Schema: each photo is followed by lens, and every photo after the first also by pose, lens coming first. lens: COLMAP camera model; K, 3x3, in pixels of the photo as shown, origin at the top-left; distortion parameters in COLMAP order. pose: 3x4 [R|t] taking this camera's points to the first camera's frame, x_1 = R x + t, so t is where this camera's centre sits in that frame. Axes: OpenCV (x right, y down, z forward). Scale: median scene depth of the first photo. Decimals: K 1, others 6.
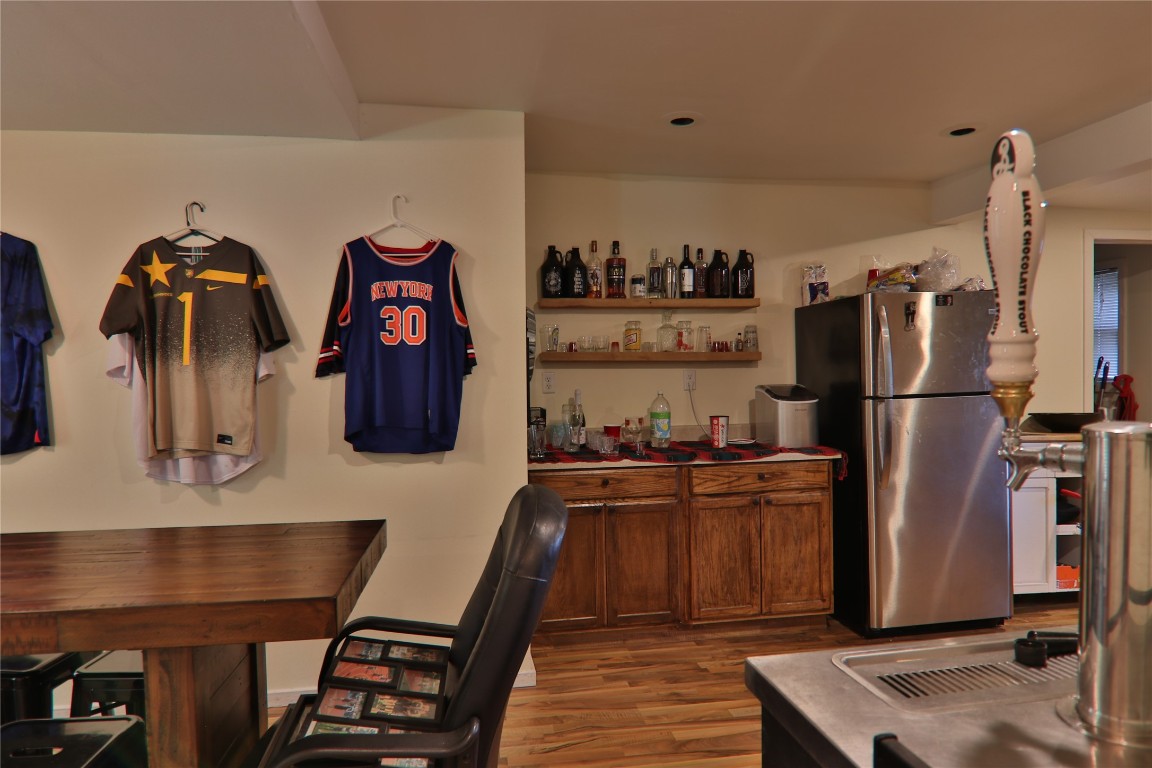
lens RADIAL K [[707.9, 0, 540.4], [0, 707.9, 382.8], [0, 0, 1]] dist [0.002533, -0.016932]
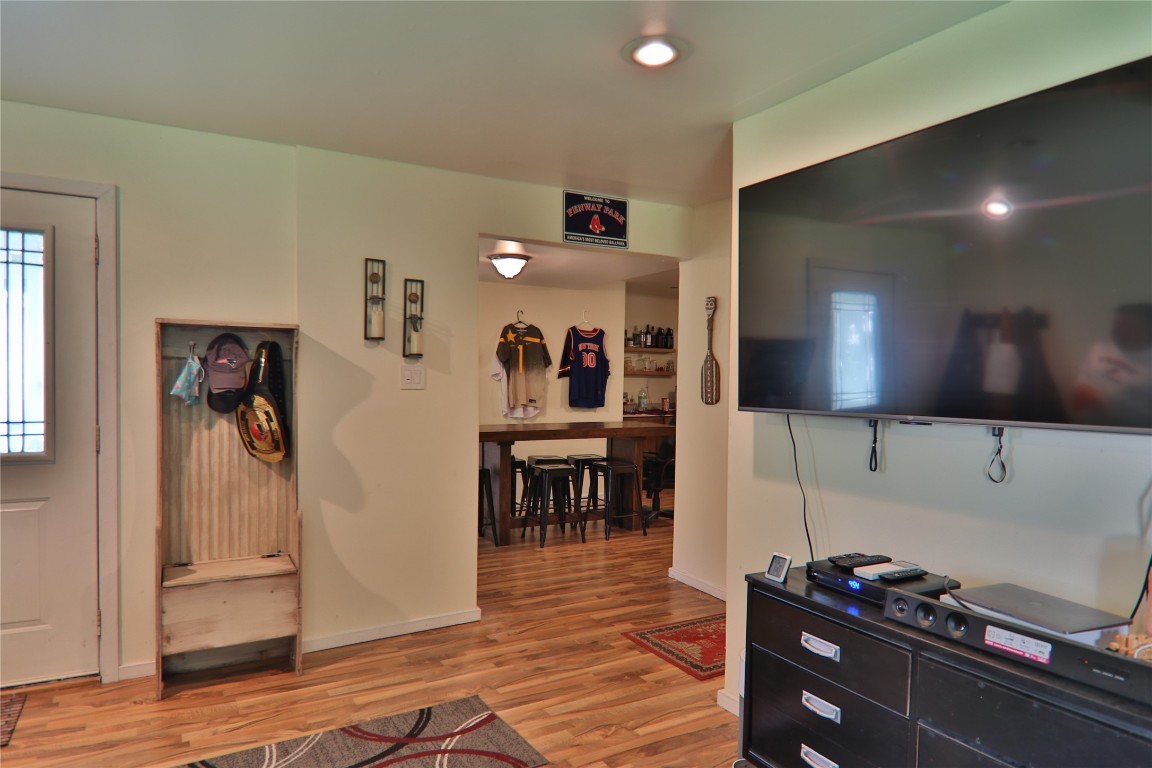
lens RADIAL K [[707.9, 0, 577.7], [0, 707.9, 382.4], [0, 0, 1]] dist [0.002533, -0.016932]
pose [[0.918404, 0.019209, 0.395178, -1.287311], [-0.013233, 0.999753, -0.017843, 0.052999], [-0.395423, 0.011157, 0.918431, -1.446972]]
